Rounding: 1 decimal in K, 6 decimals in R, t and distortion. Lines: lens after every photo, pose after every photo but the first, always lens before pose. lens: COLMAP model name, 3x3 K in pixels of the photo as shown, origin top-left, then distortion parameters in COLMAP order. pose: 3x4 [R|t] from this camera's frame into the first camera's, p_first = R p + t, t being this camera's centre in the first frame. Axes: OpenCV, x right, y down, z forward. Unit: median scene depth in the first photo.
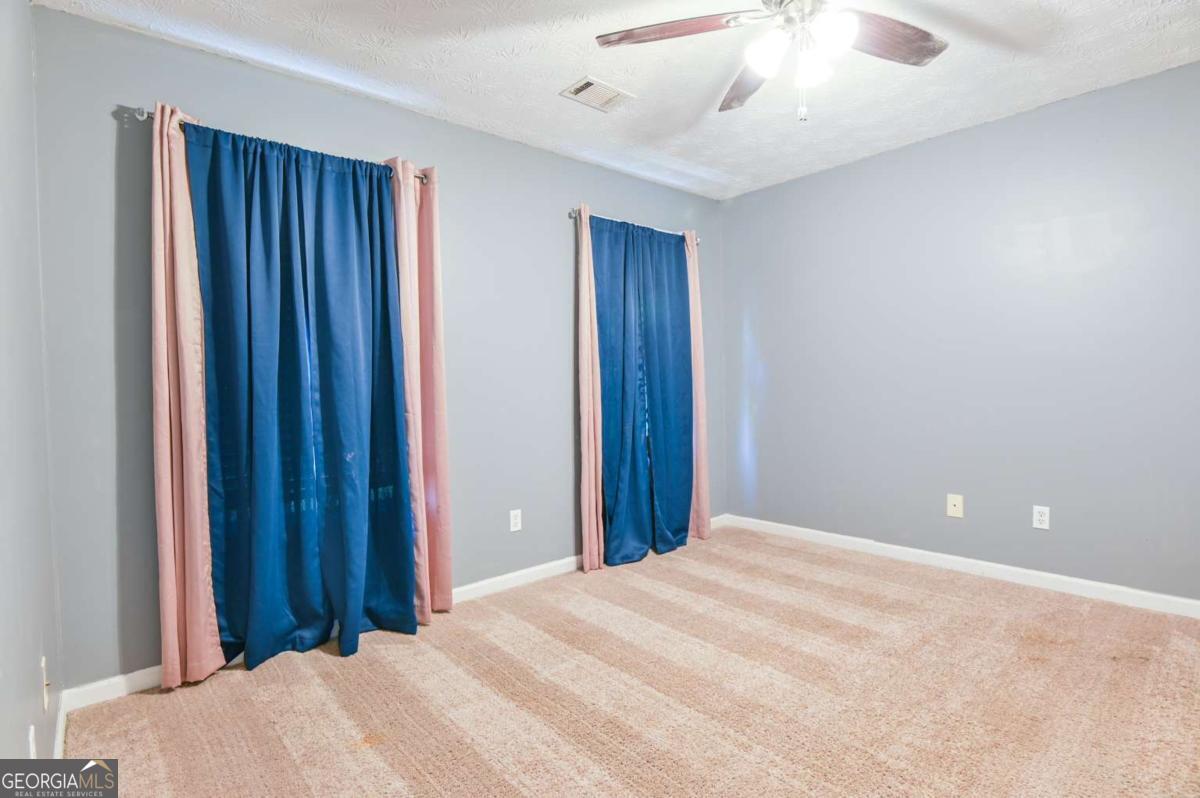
lens RADIAL K [[602.0, 0, 600.0], [0, 602.0, 399.0], [0, 0, 1]] dist [-0.003581, 0.000432]
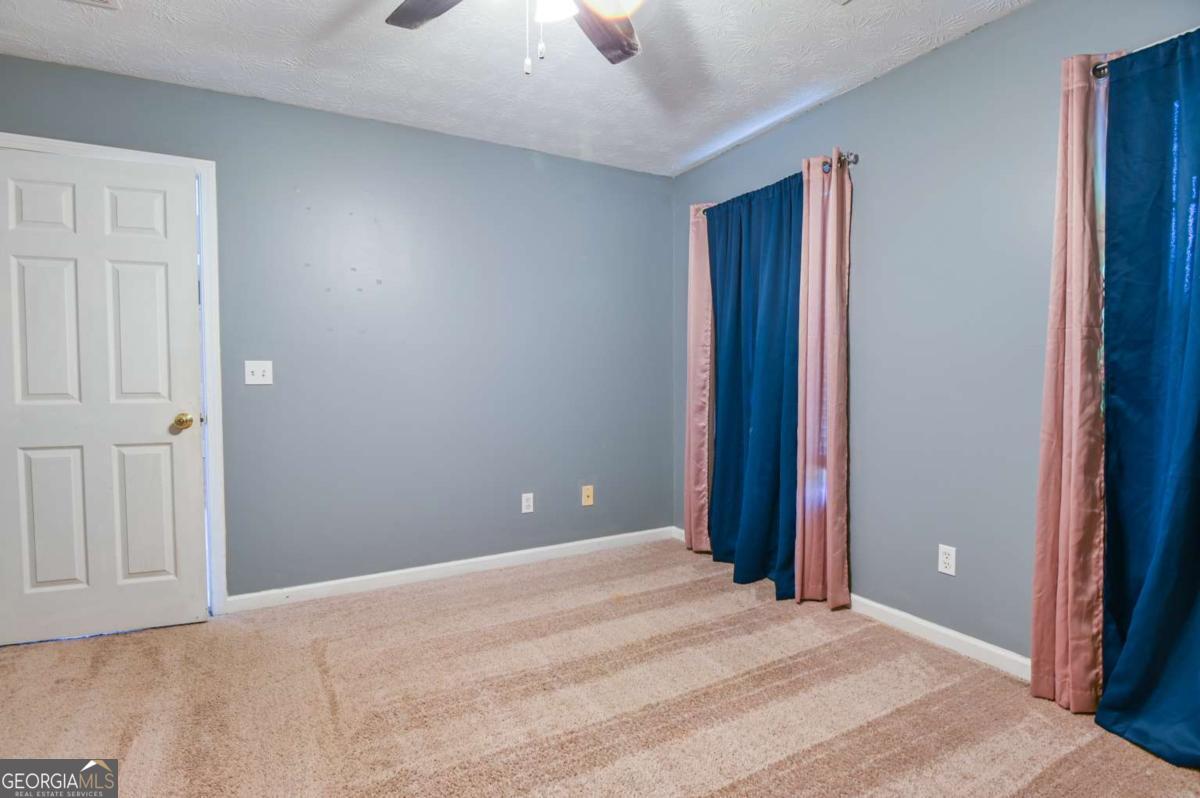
lens RADIAL K [[602.0, 0, 600.0], [0, 602.0, 399.0], [0, 0, 1]] dist [-0.003581, 0.000432]
pose [[-0.226174, 0.085638, -0.970315, 0.882336], [0.005158, 0.996219, 0.086722, -0.088067], [0.974073, 0.014610, -0.225761, 0.986797]]
